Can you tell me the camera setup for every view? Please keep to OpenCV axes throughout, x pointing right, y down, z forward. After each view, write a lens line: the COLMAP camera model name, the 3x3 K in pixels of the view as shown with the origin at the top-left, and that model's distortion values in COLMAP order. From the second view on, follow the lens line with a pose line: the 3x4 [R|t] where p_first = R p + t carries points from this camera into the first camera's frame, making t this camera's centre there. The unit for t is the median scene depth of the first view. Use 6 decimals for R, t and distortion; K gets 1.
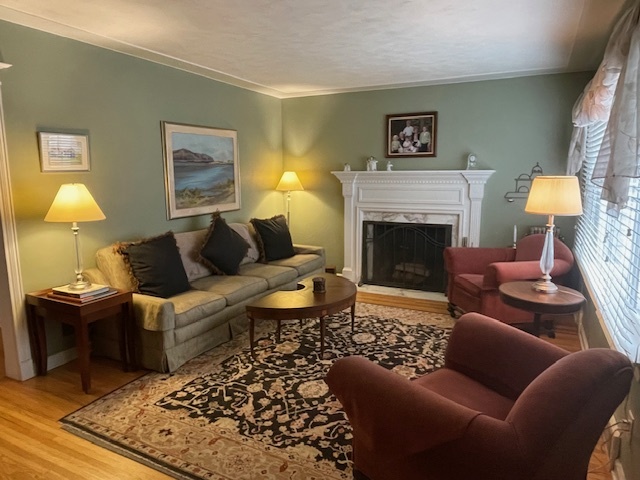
lens RADIAL K [[427.1, 0, 318.8], [0, 427.1, 235.2], [0, 0, 1]] dist [0.000886, -0.005147]
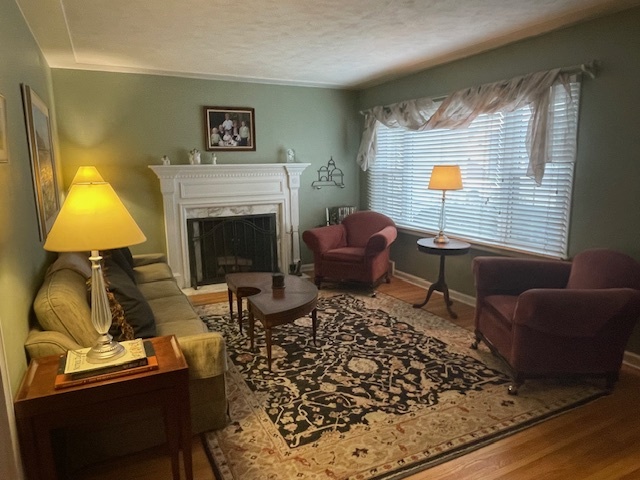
lens RADIAL K [[427.1, 0, 319.8], [0, 427.1, 238.0], [0, 0, 1]] dist [0.000886, -0.005147]
pose [[0.609614, -0.138196, 0.780559, -0.728015], [0.127623, 0.988951, 0.075418, -0.042818], [-0.782357, 0.053641, 0.620516, 0.336244]]
